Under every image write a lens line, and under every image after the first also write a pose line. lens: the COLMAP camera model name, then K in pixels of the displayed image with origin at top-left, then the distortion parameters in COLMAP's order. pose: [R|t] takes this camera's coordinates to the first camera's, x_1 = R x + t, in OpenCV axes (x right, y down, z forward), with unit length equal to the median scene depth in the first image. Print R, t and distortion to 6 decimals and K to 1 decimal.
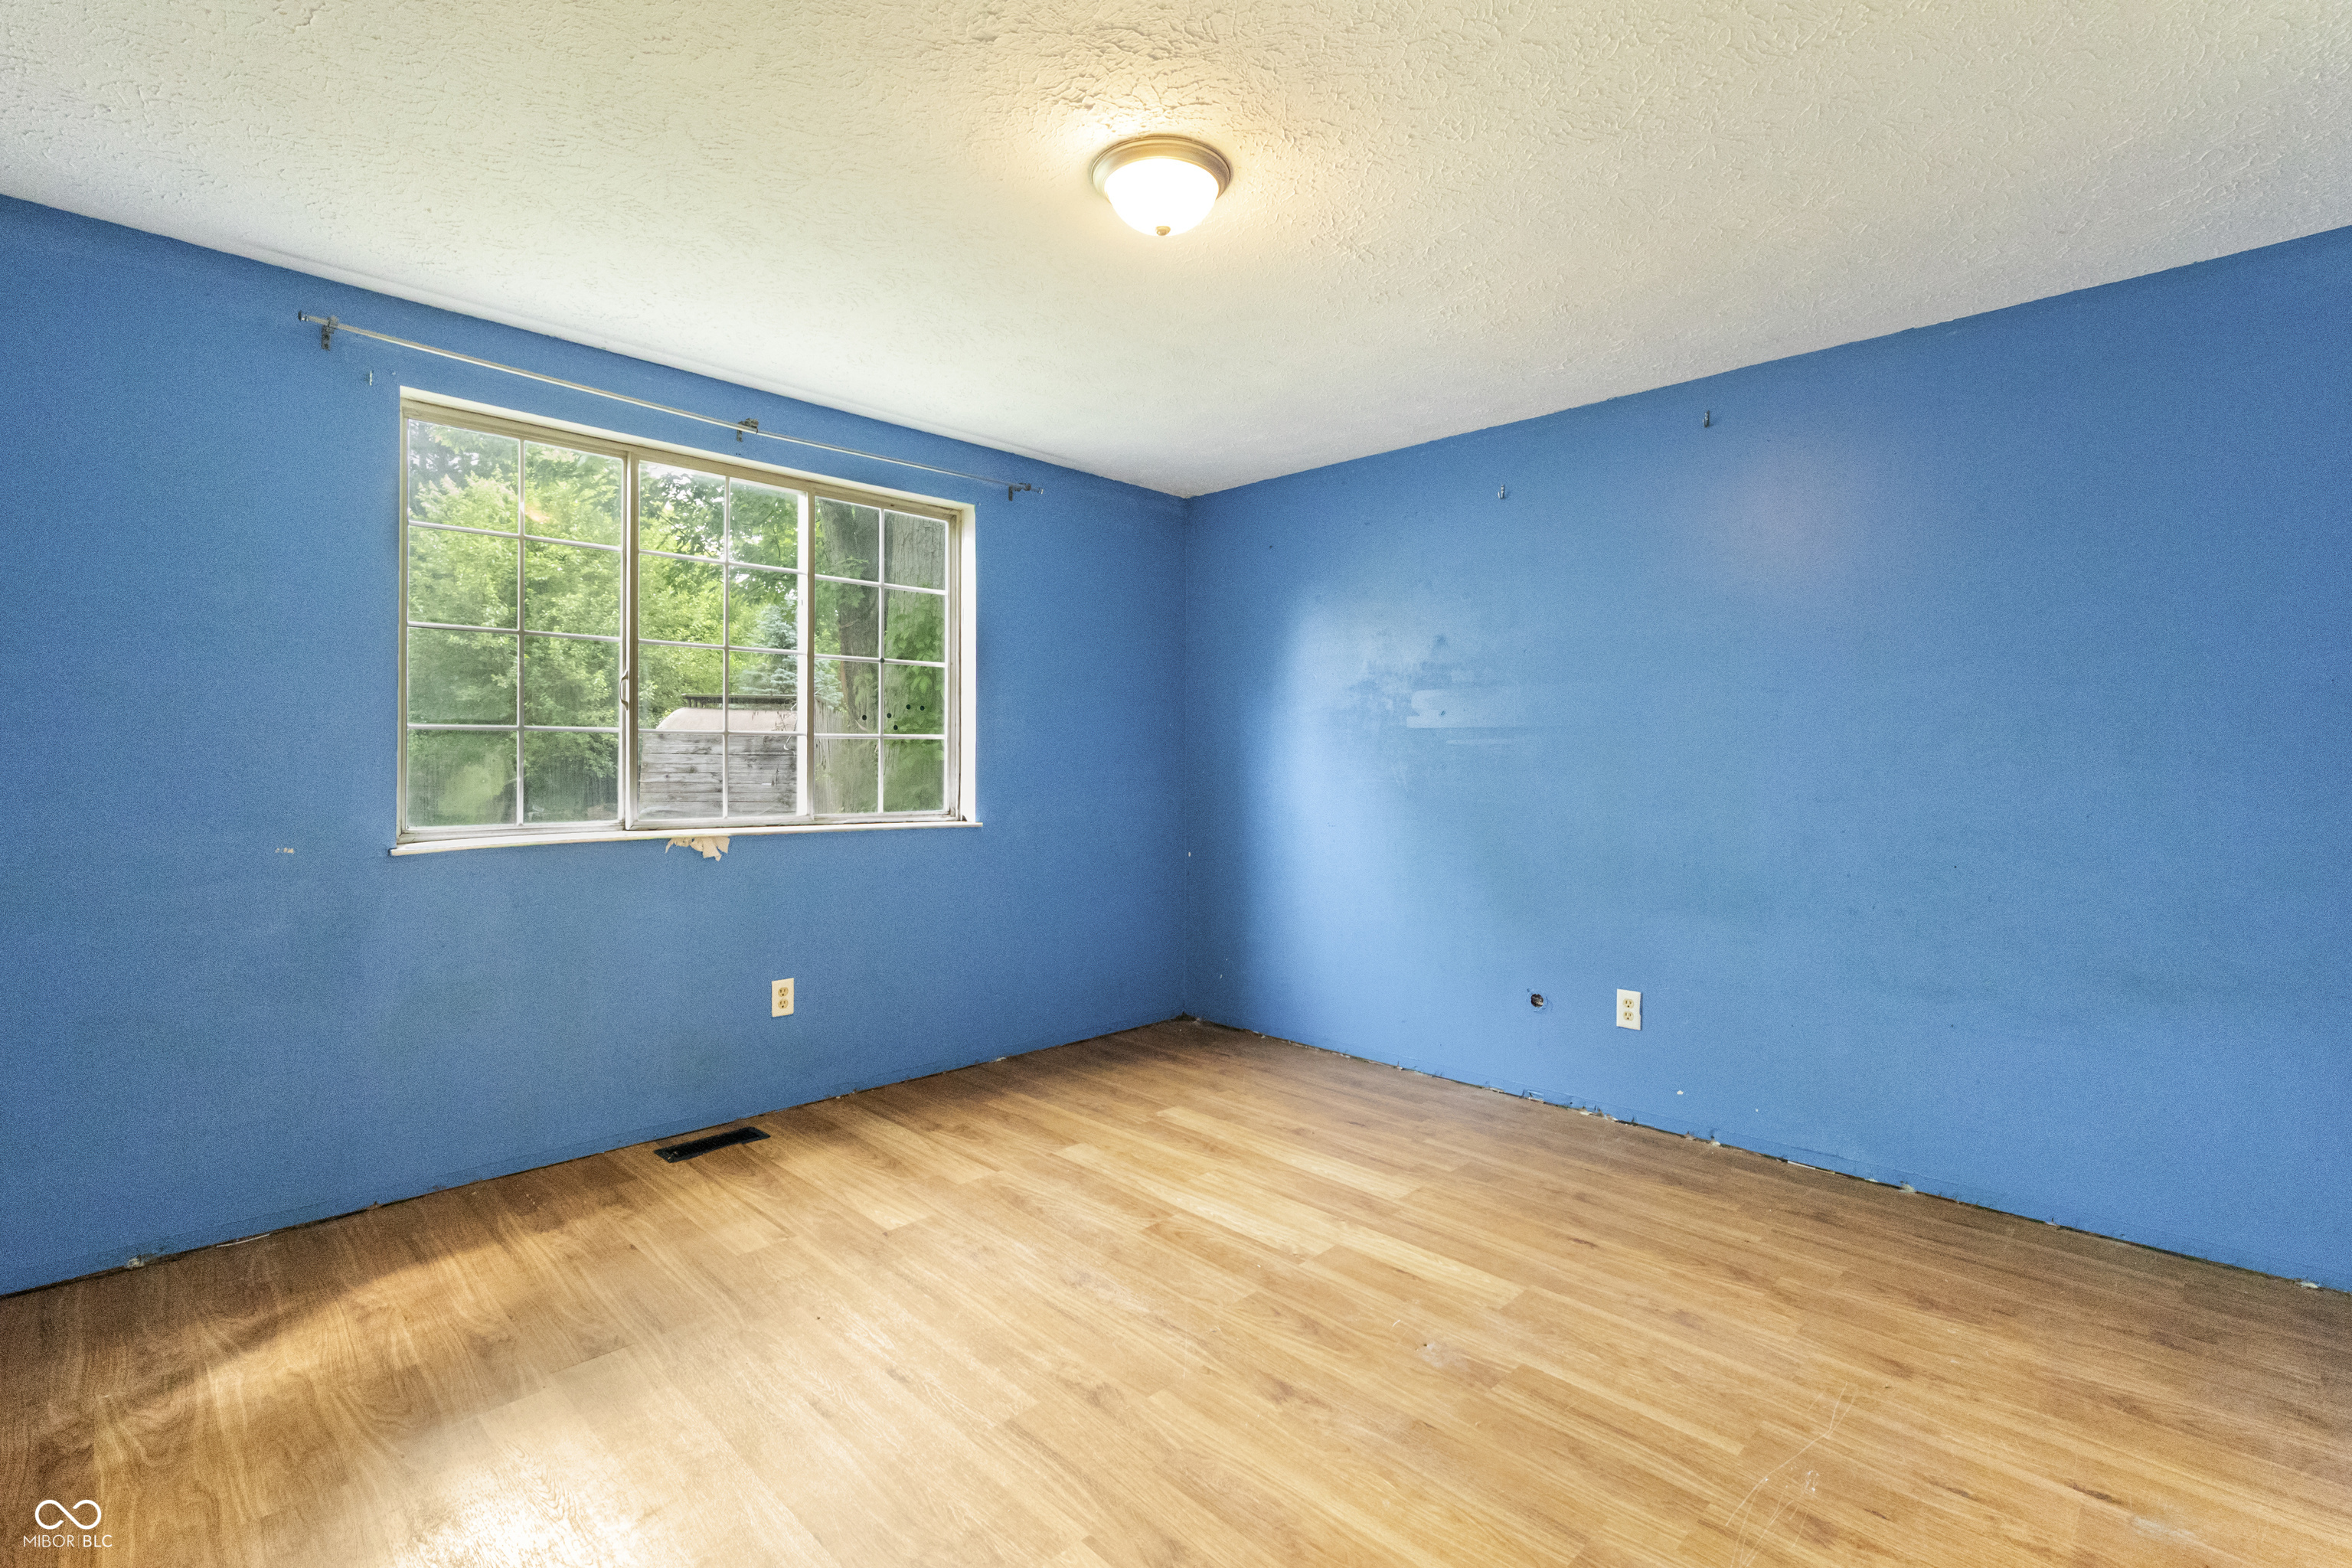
lens RADIAL K [[1097.8, 0, 1176.3], [0, 1097.8, 756.6], [0, 0, 1]] dist [-0.001356, -0.000007]
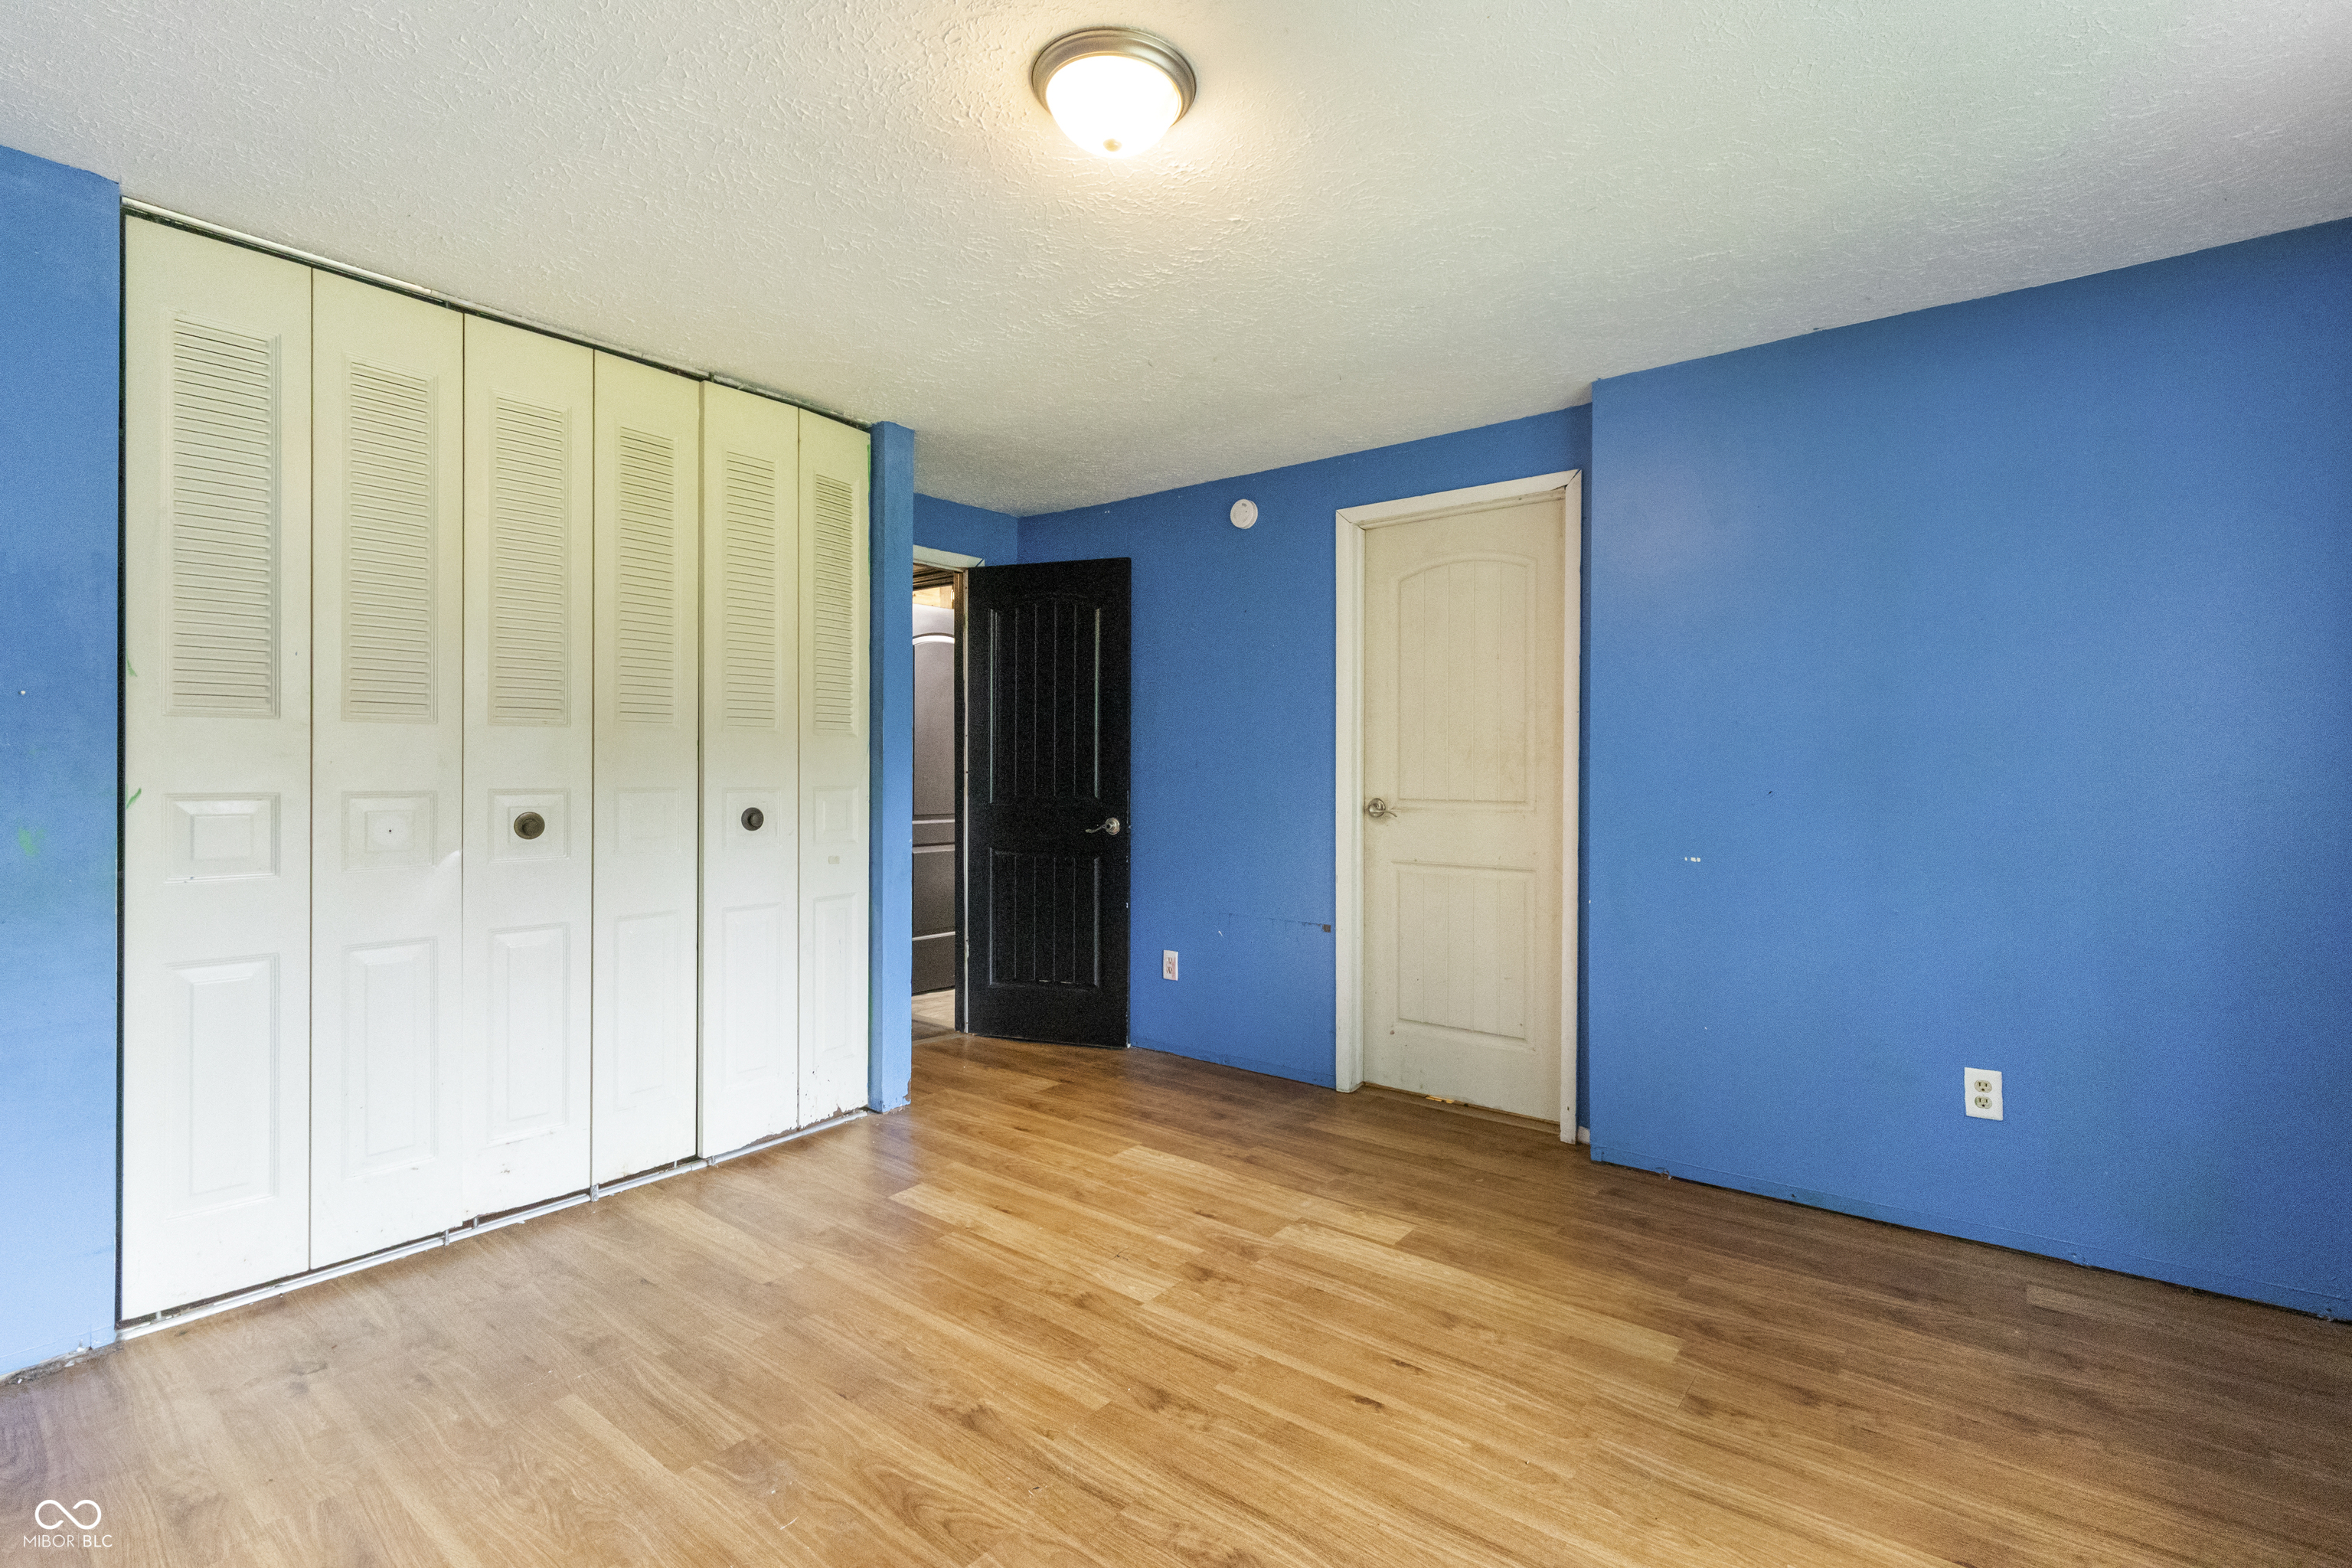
lens RADIAL K [[1058.4, 0, 1179.1], [0, 1058.4, 769.3], [0, 0, 1]] dist [0.001630, -0.000075]
pose [[-0.994562, -0.009245, -0.103739, 0.012139], [-0.008802, 0.999950, -0.004725, 0.002824], [0.103777, -0.003786, -0.994593, 1.339002]]
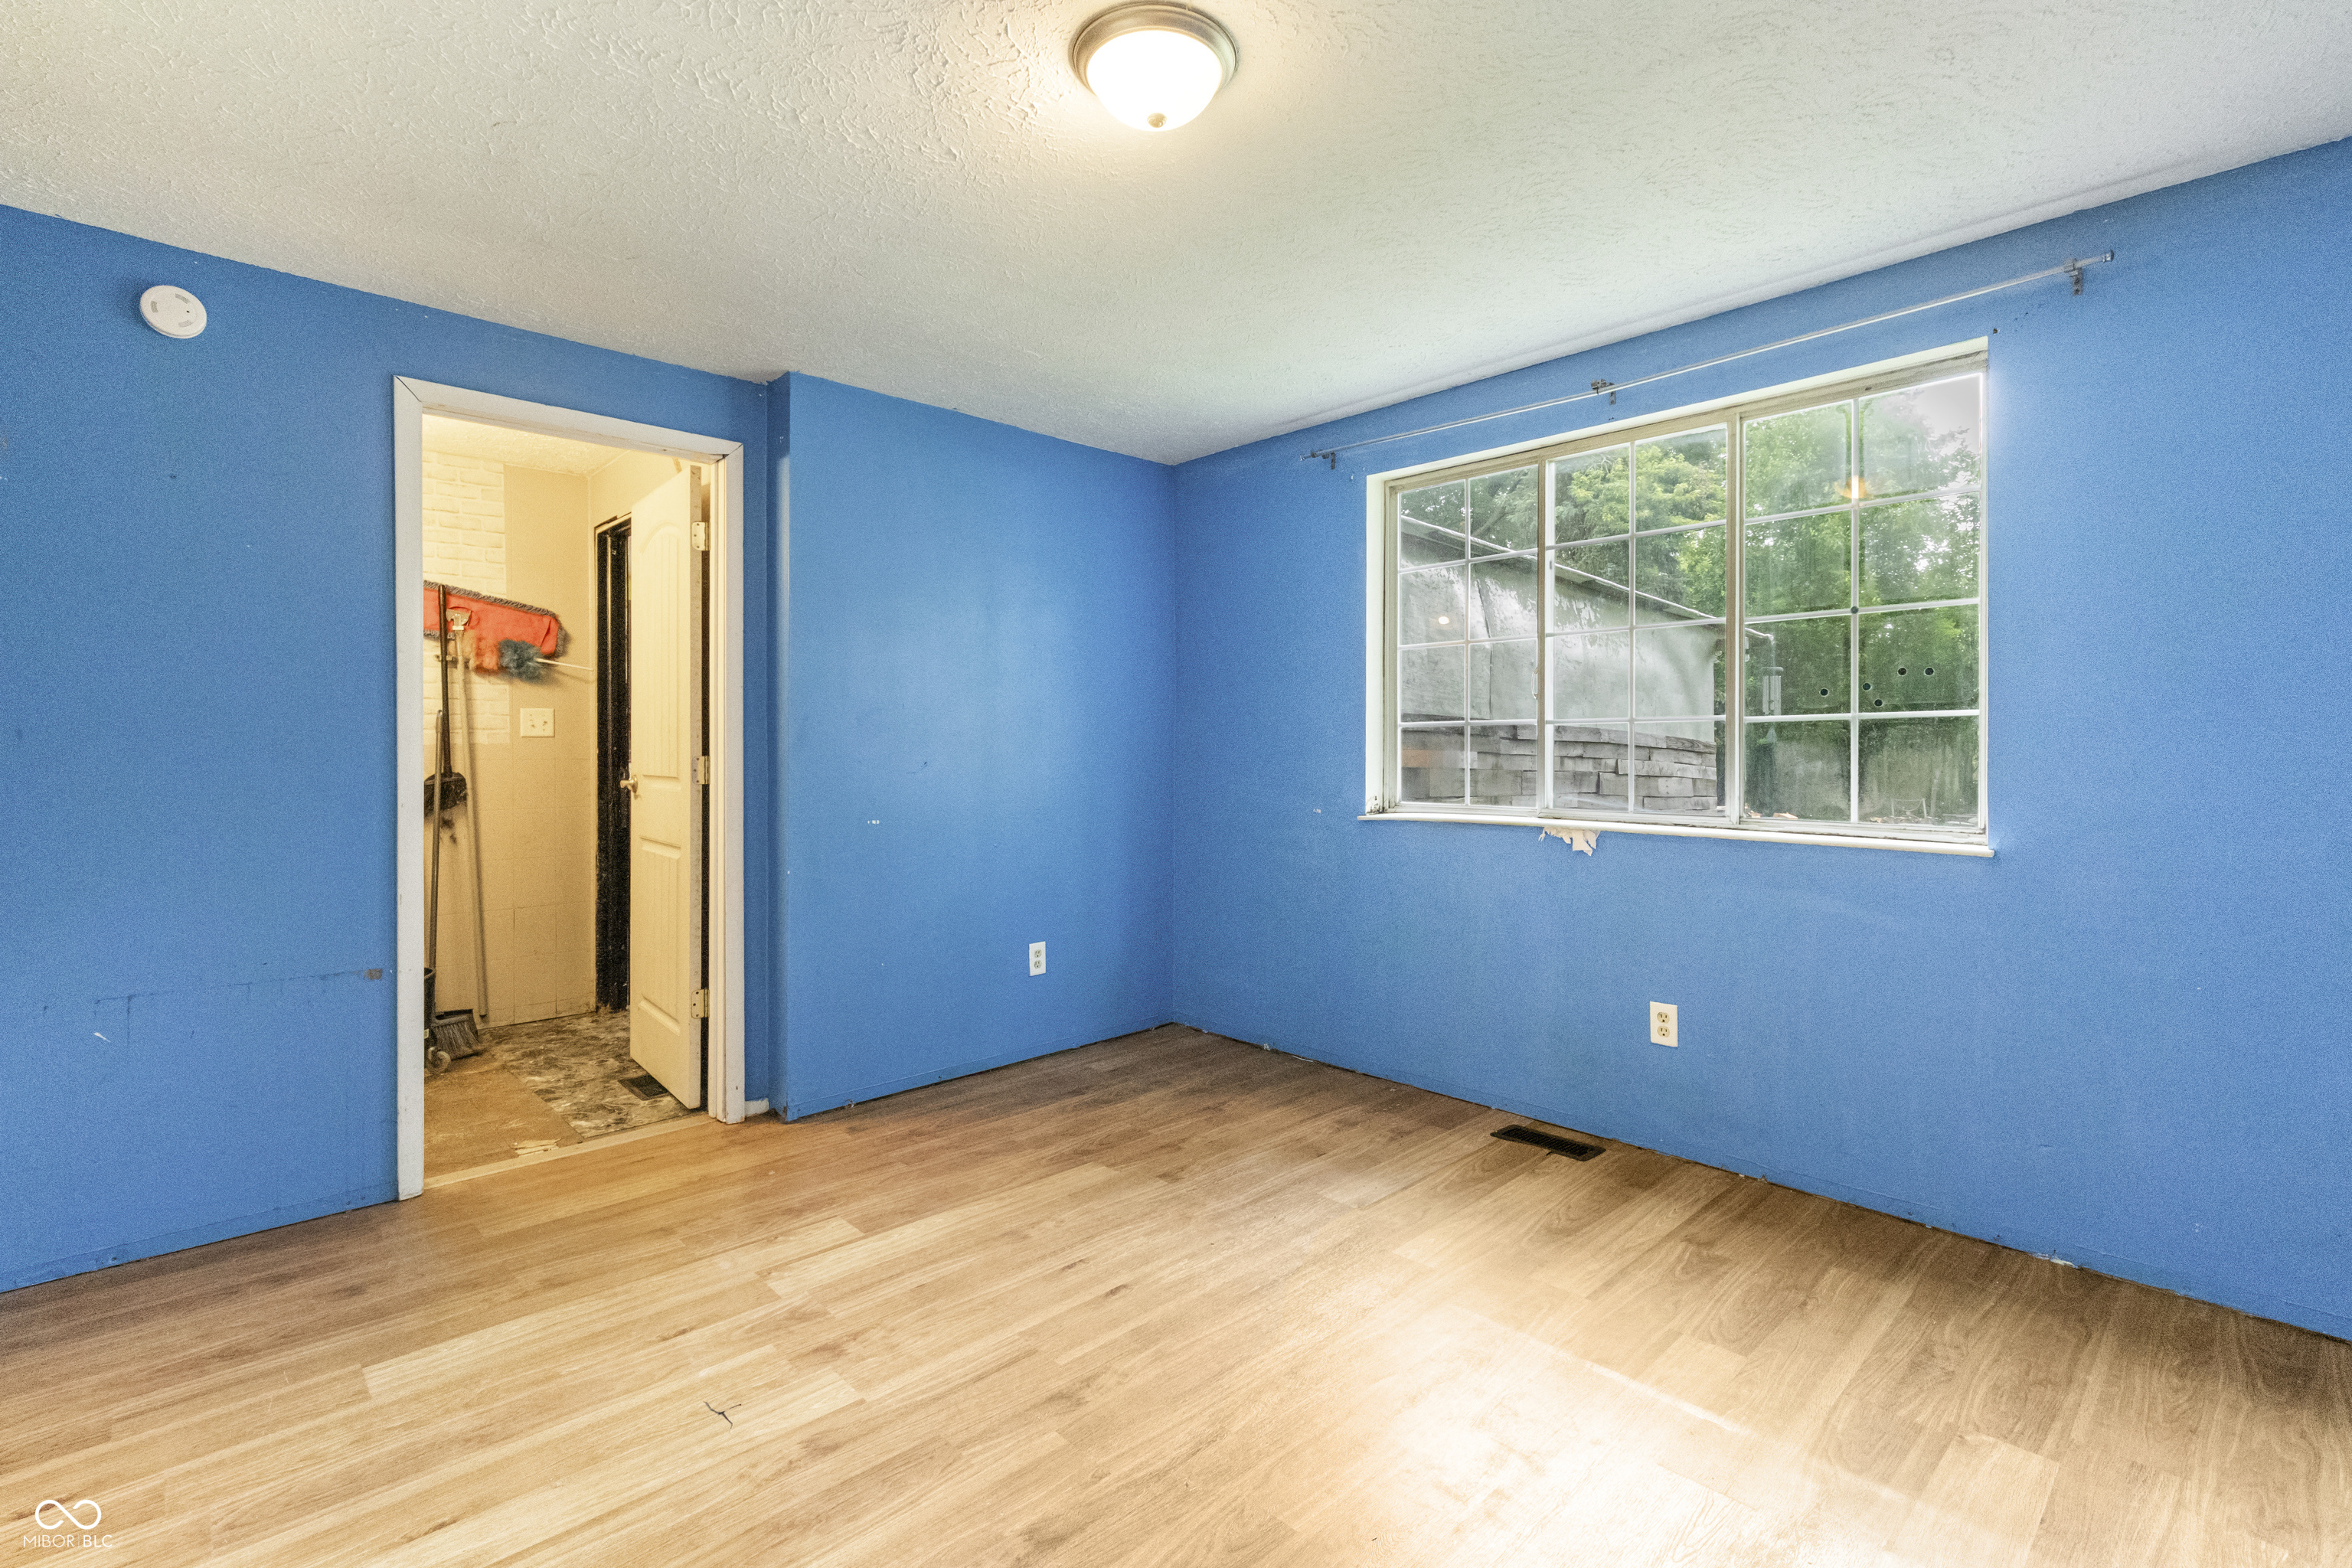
lens RADIAL K [[1083.5, 0, 1185.3], [0, 1083.5, 748.7], [0, 0, 1]] dist [0.002155, -0.000100]
pose [[-0.039411, -0.004016, -0.999215, 0.604387], [0.004076, 0.999983, -0.004180, 0.004967], [0.999215, -0.004237, -0.039394, 0.776324]]
